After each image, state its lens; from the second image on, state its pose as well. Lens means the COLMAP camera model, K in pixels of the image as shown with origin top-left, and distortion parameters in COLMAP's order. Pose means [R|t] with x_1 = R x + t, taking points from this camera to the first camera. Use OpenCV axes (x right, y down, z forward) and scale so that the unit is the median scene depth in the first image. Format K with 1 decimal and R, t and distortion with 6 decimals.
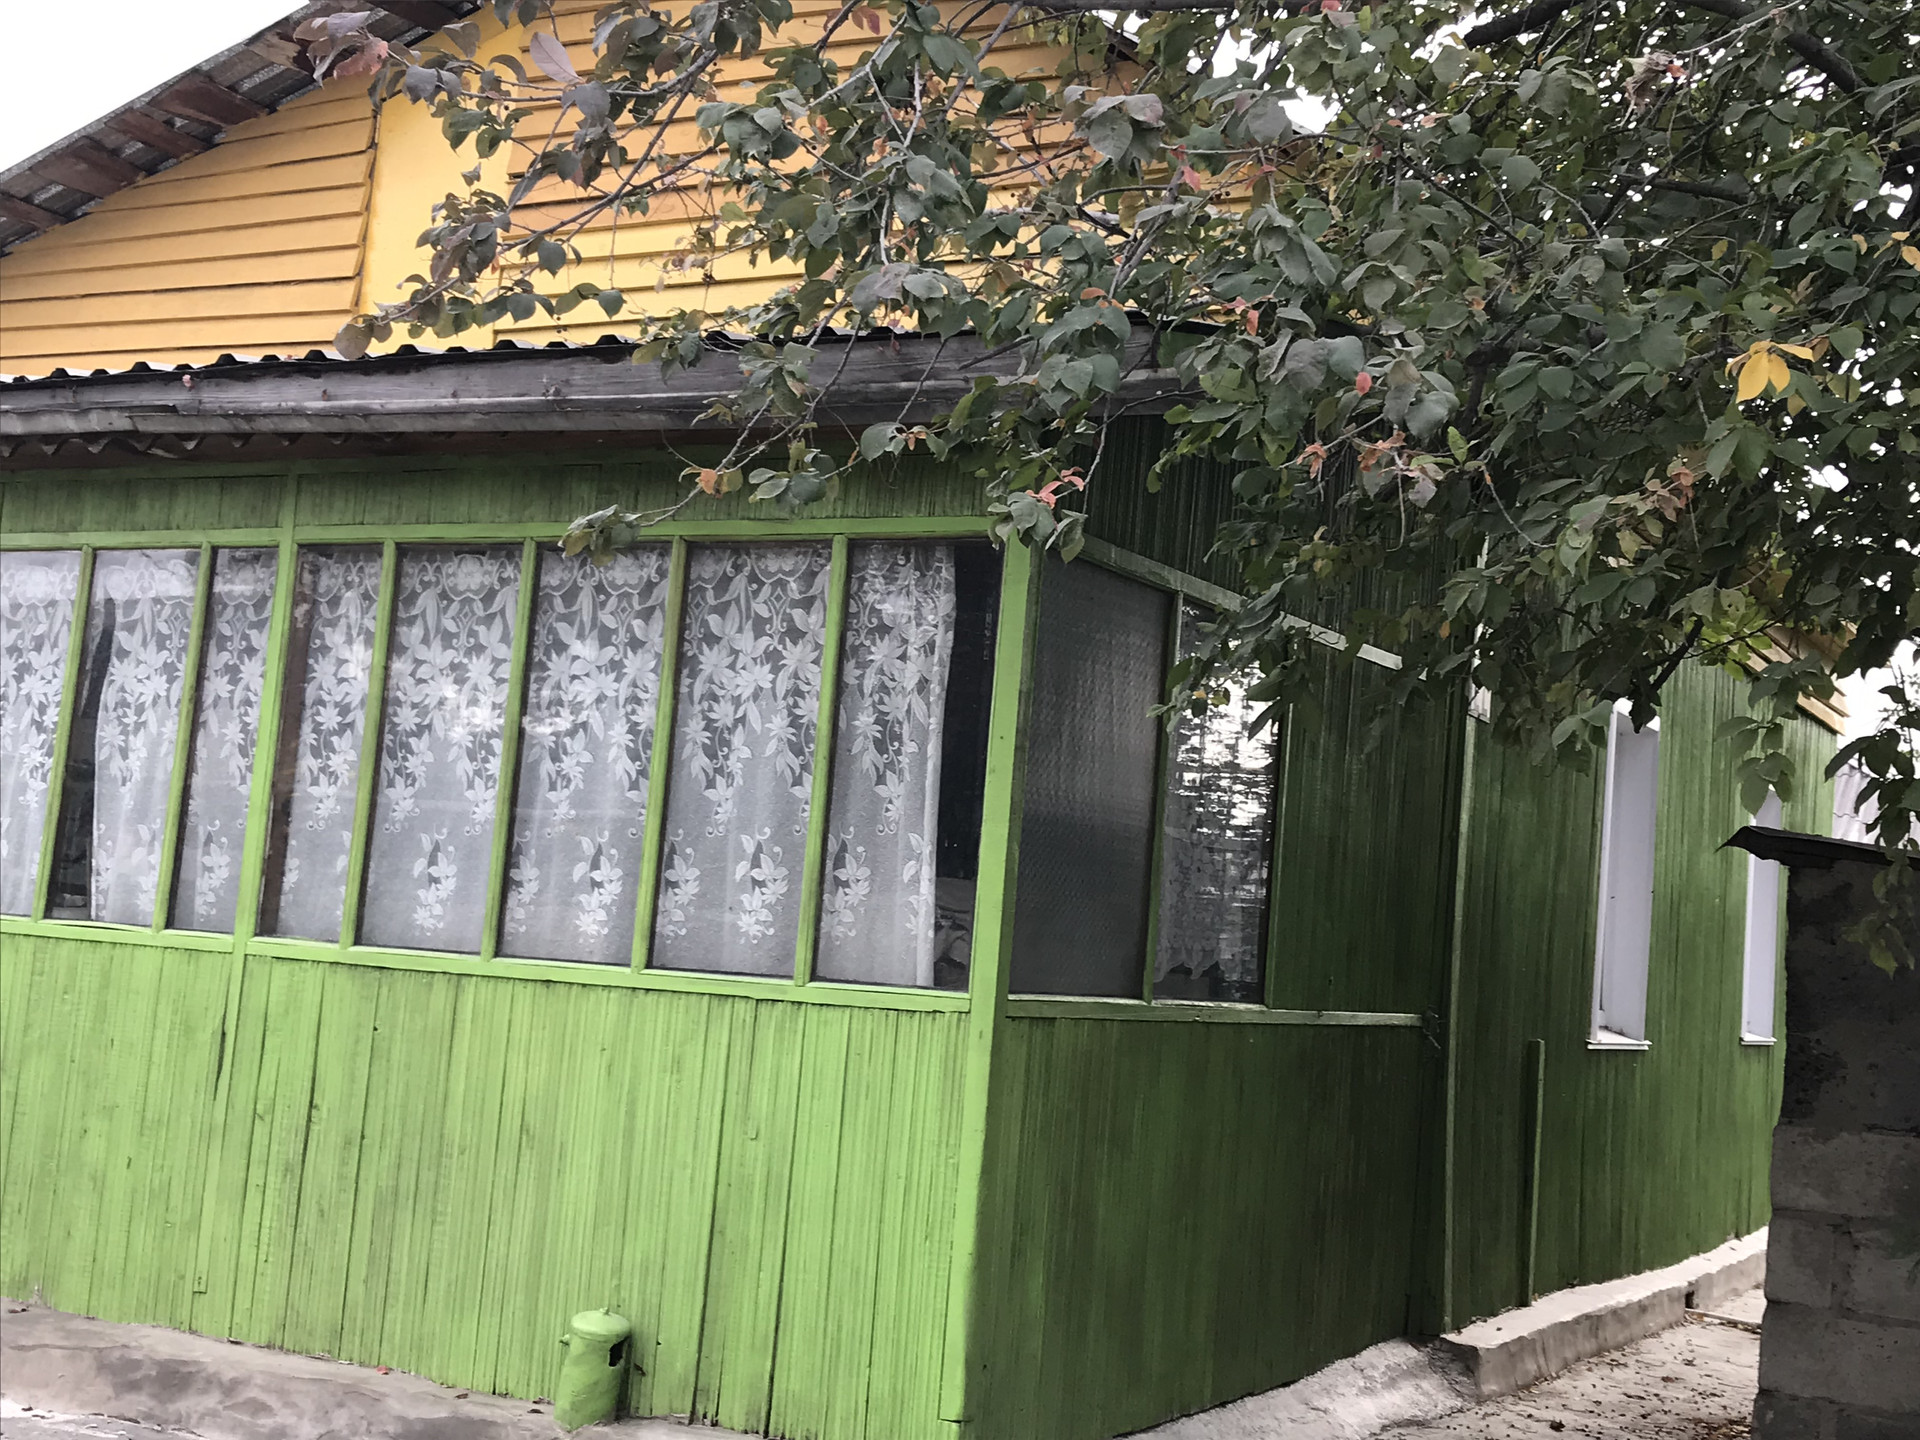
lens RADIAL K [[2491.7, 0, 960.0], [0, 2491.7, 720.0], [0, 0, 1]] dist [0.203930, -0.816854]
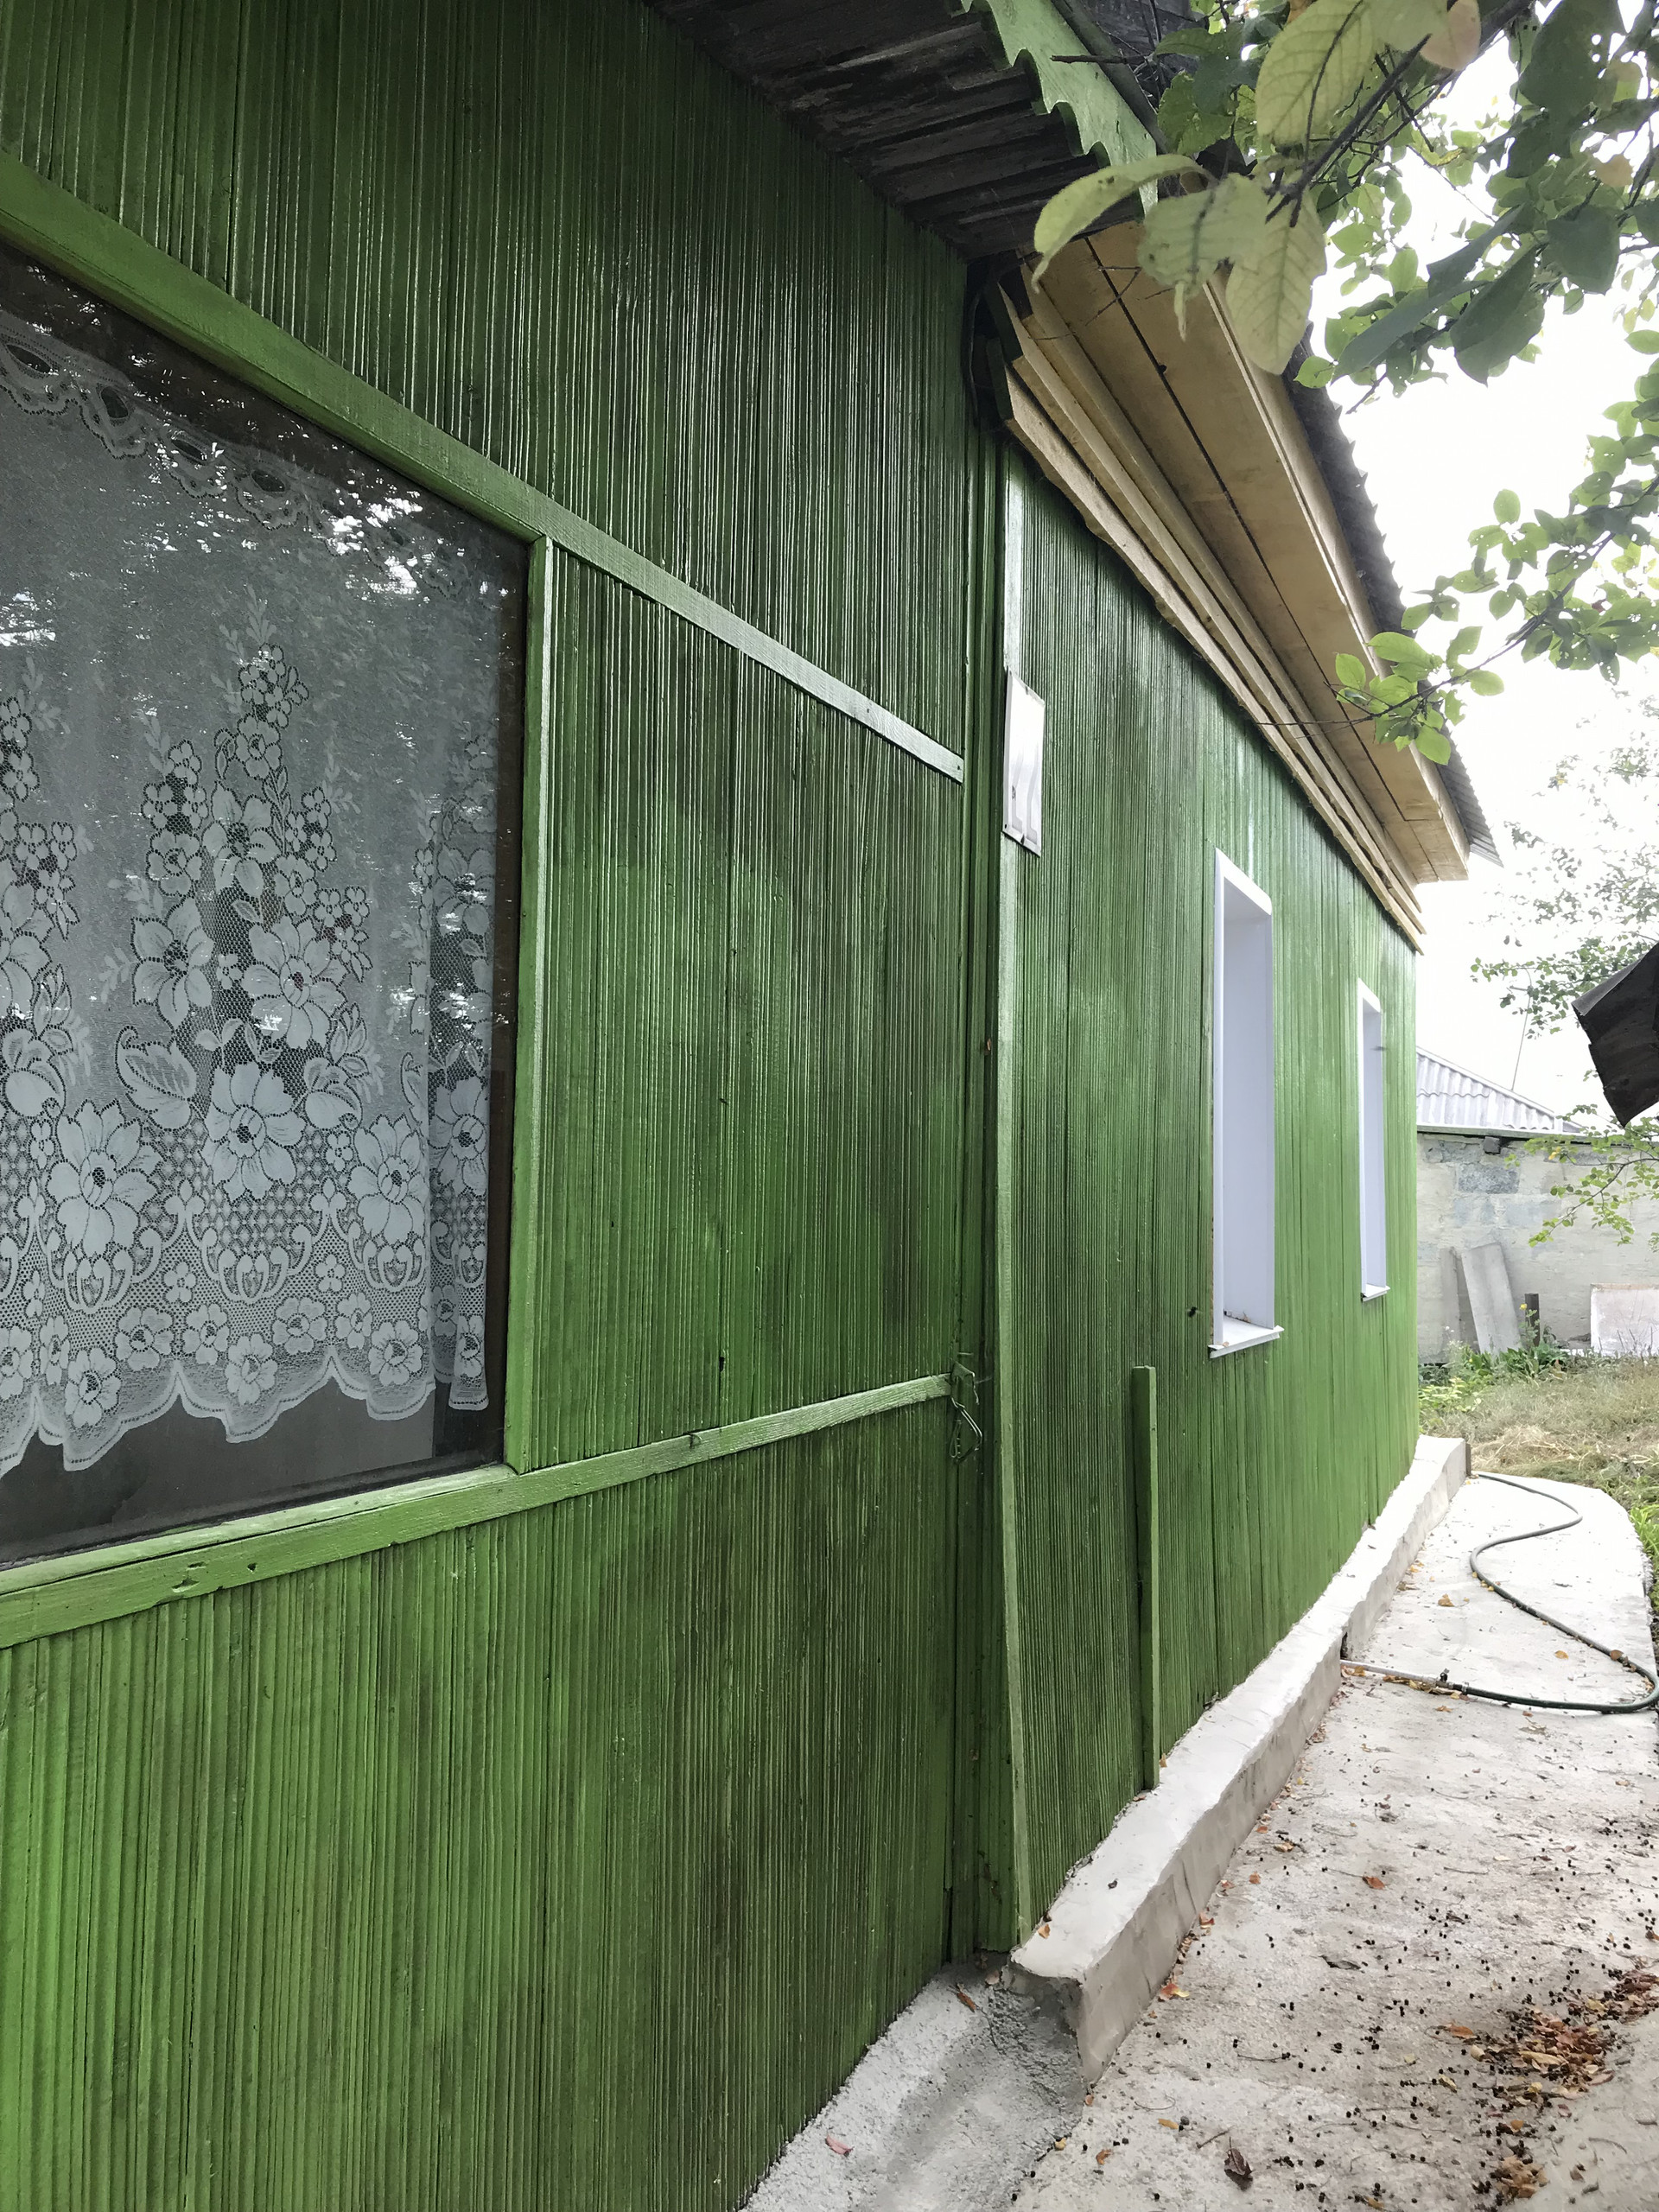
lens RADIAL K [[1778.5, 0, 829.5], [0, 1778.5, 1106.0], [0, 0, 1]] dist [0.006792, 0.001604]
pose [[0.995109, -0.065351, 0.074070, 0.168220], [0.062759, 0.997350, 0.036798, 0.054378], [-0.076278, -0.031969, 0.996574, 0.778734]]
